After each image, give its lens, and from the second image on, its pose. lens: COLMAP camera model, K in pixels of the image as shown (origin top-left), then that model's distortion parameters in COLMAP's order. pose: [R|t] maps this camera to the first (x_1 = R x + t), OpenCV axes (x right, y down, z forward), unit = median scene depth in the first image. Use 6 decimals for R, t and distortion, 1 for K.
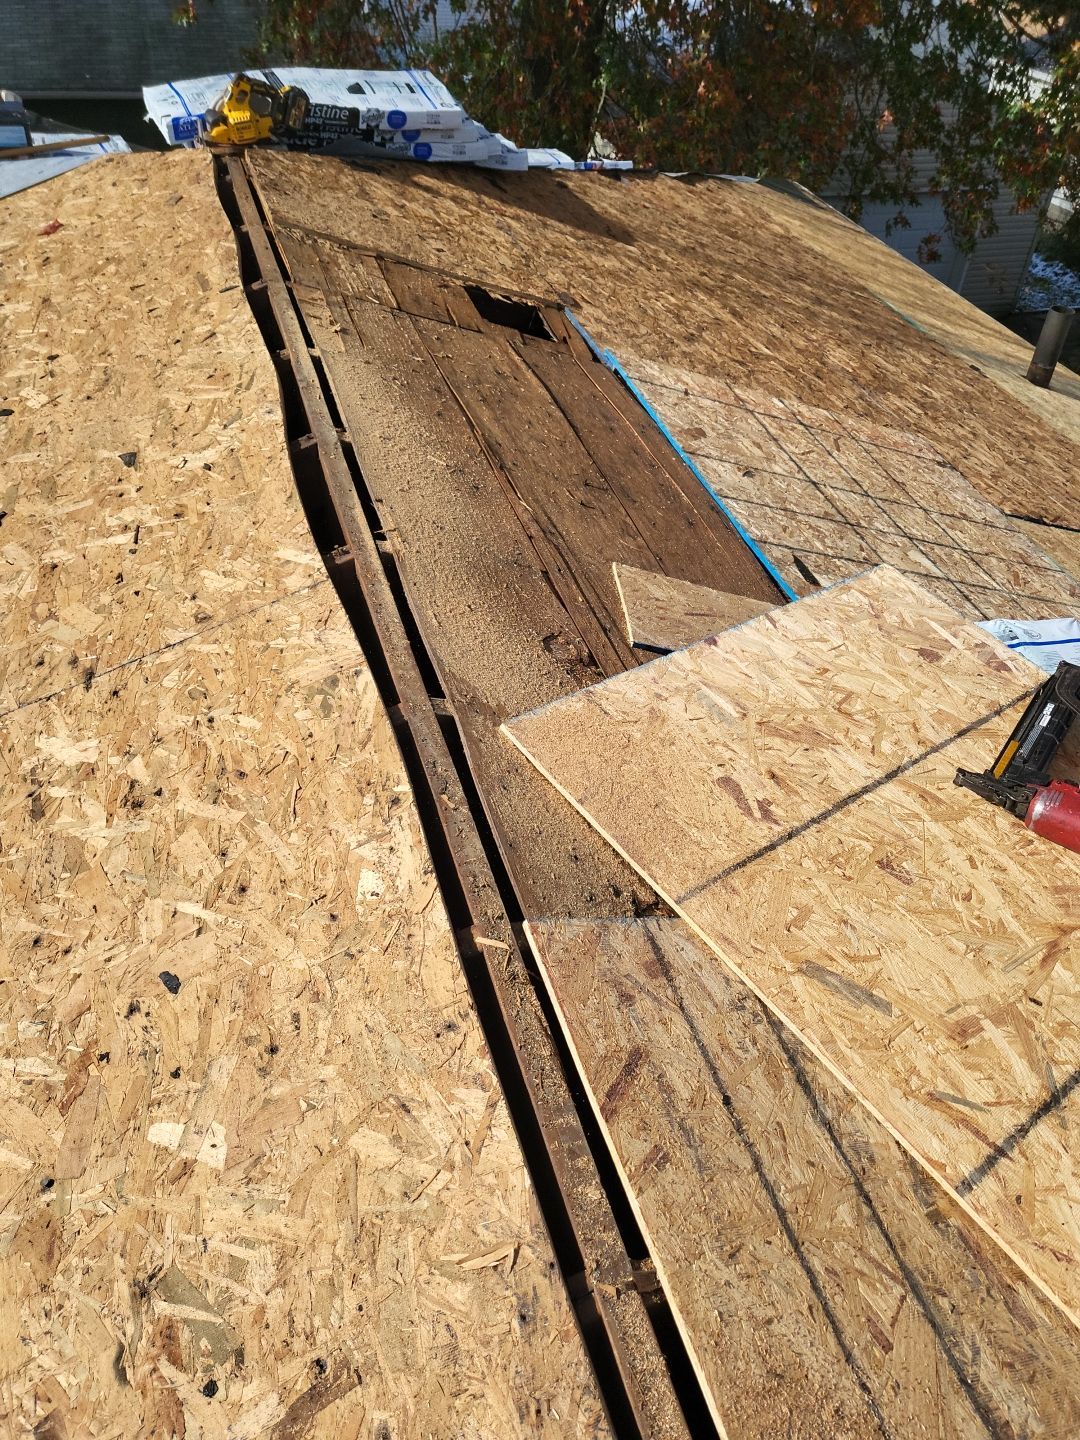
lens RADIAL K [[1081.7, 0, 586.3], [0, 1081.7, 721.7], [0, 0, 1]] dist [-0.012251, 0.051045]
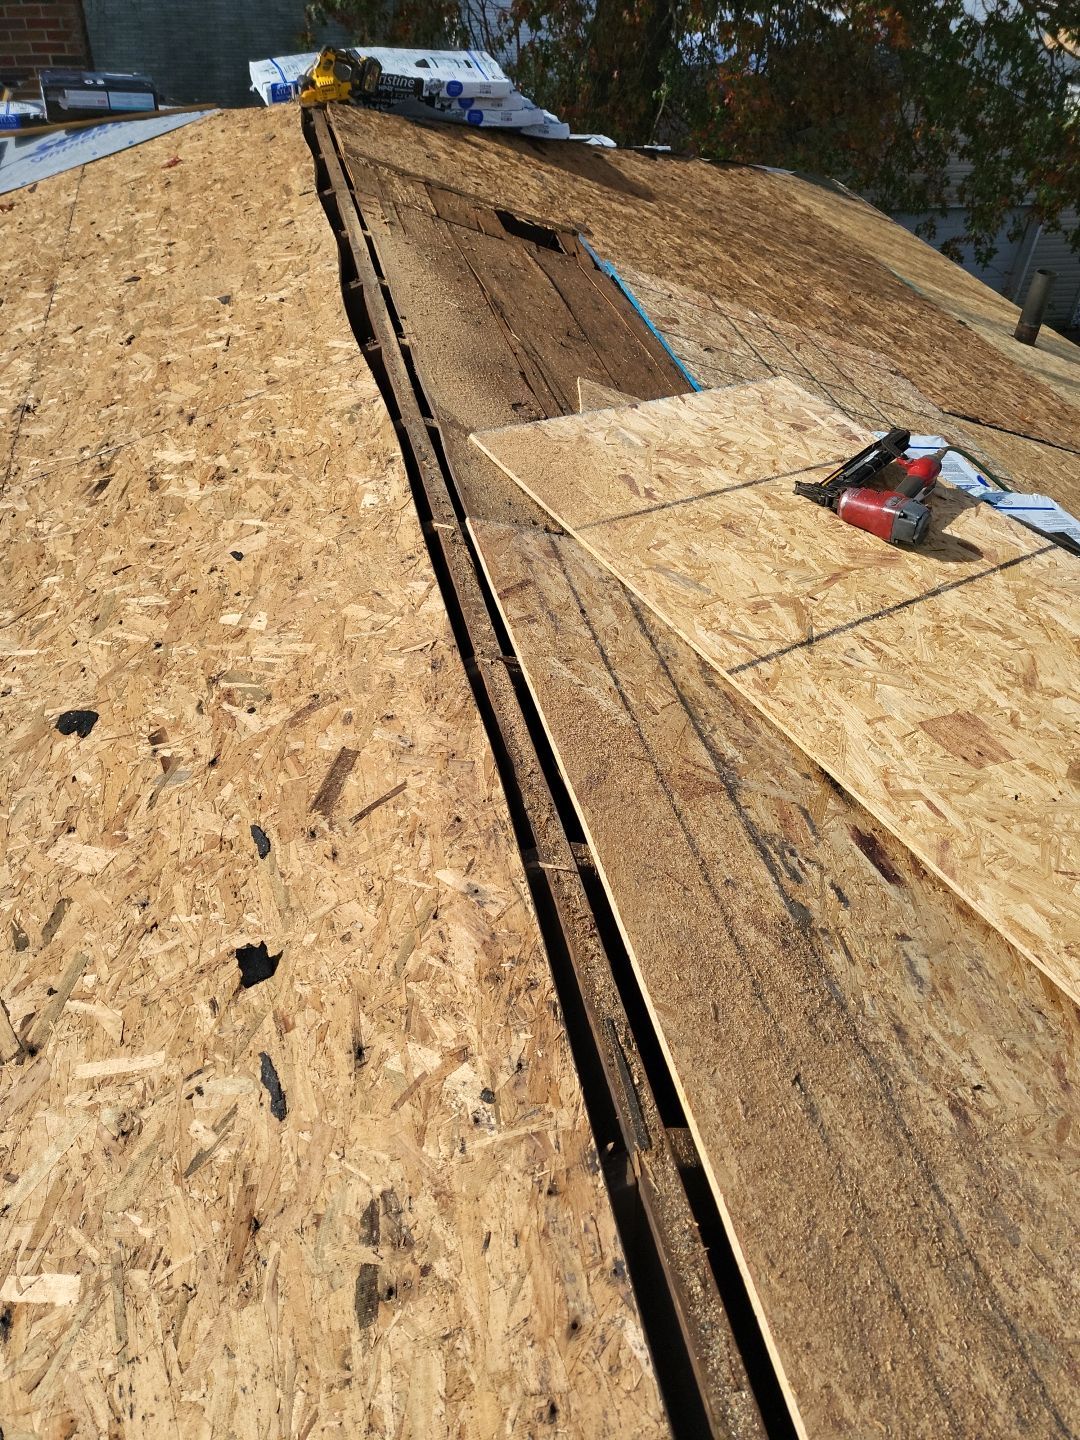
lens RADIAL K [[1096.6, 0, 534.0], [0, 1096.6, 718.9], [0, 0, 1]] dist [-0.028696, 0.081947]
pose [[0.994050, 0.058396, -0.091951, 0.156574], [-0.061235, 0.997721, -0.028356, 0.405446], [0.090085, 0.033818, 0.995360, -0.412135]]
